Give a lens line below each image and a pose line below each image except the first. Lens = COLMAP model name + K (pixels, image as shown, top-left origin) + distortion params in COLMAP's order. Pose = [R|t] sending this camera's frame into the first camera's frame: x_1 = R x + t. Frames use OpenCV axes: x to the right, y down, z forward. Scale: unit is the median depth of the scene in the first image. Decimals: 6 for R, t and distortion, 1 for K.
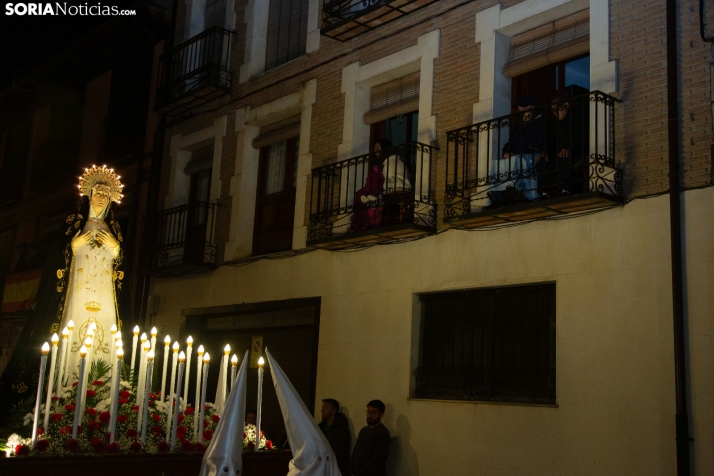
lens RADIAL K [[759.7, 0, 355.1], [0, 759.7, 245.3], [0, 0, 1]] dist [0.010425, 0.142640]
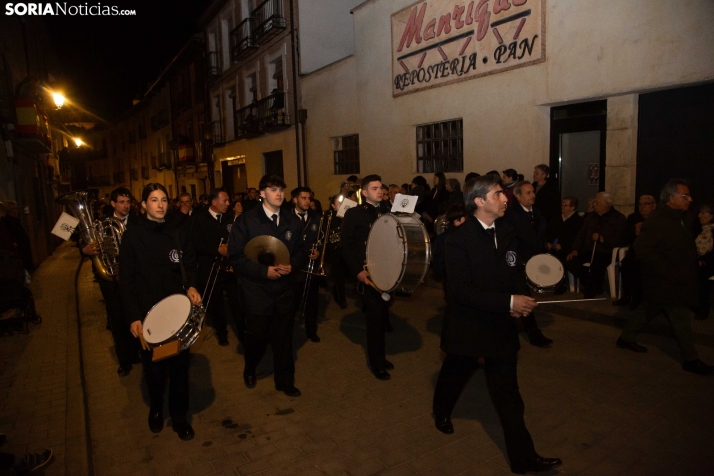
lens RADIAL K [[619.5, 0, 355.9], [0, 619.5, 243.2], [0, 0, 1]] dist [-0.048281, 0.112845]
pose [[0.939843, -0.036322, -0.339669, 1.116529], [0.134799, 0.953076, 0.271064, -0.189971], [0.313885, -0.300544, 0.900638, -1.091873]]
